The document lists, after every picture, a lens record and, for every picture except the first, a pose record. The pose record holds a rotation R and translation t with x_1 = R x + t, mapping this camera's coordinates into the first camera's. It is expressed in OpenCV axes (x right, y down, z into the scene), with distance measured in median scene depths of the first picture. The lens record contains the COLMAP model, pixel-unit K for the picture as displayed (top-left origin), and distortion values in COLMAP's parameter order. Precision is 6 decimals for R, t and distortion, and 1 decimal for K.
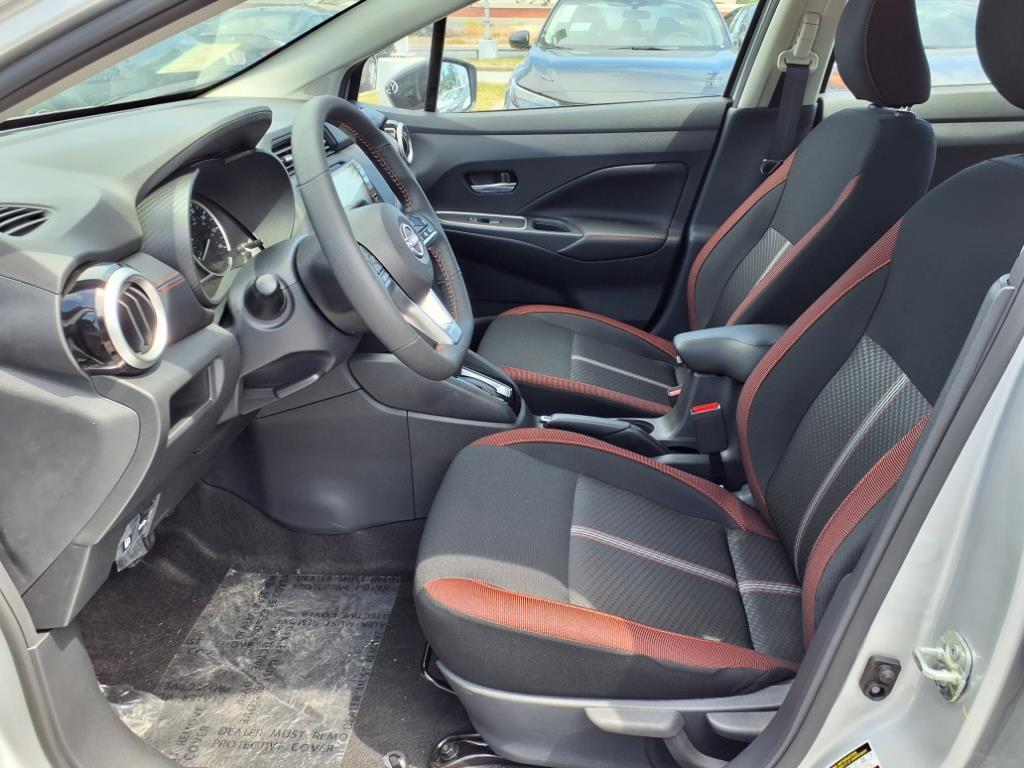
lens RADIAL K [[822.7, 0, 512.0], [0, 822.7, 384.0], [0, 0, 1]] dist [0.026888, 0.005725]
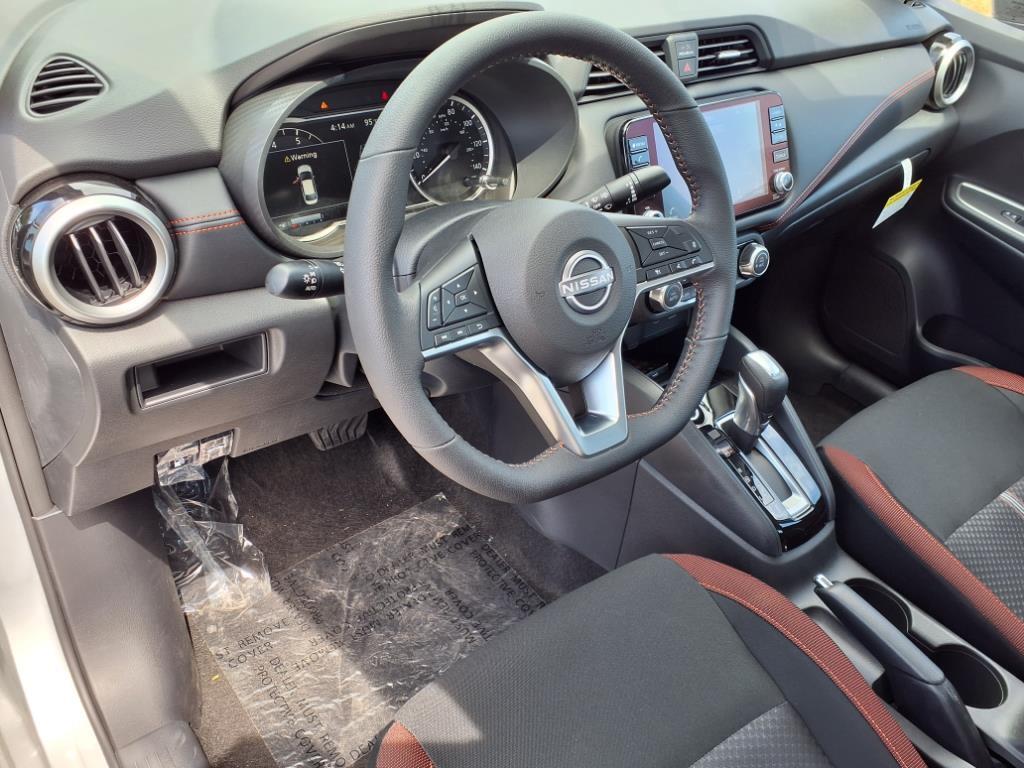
lens RADIAL K [[822.7, 0, 512.0], [0, 822.7, 384.0], [0, 0, 1]] dist [0.026888, 0.005725]
pose [[0.682245, 0.491715, -0.541071, 0.146461], [-0.381891, 0.870743, 0.309783, -0.194067], [0.623459, -0.004718, 0.781842, 0.342096]]
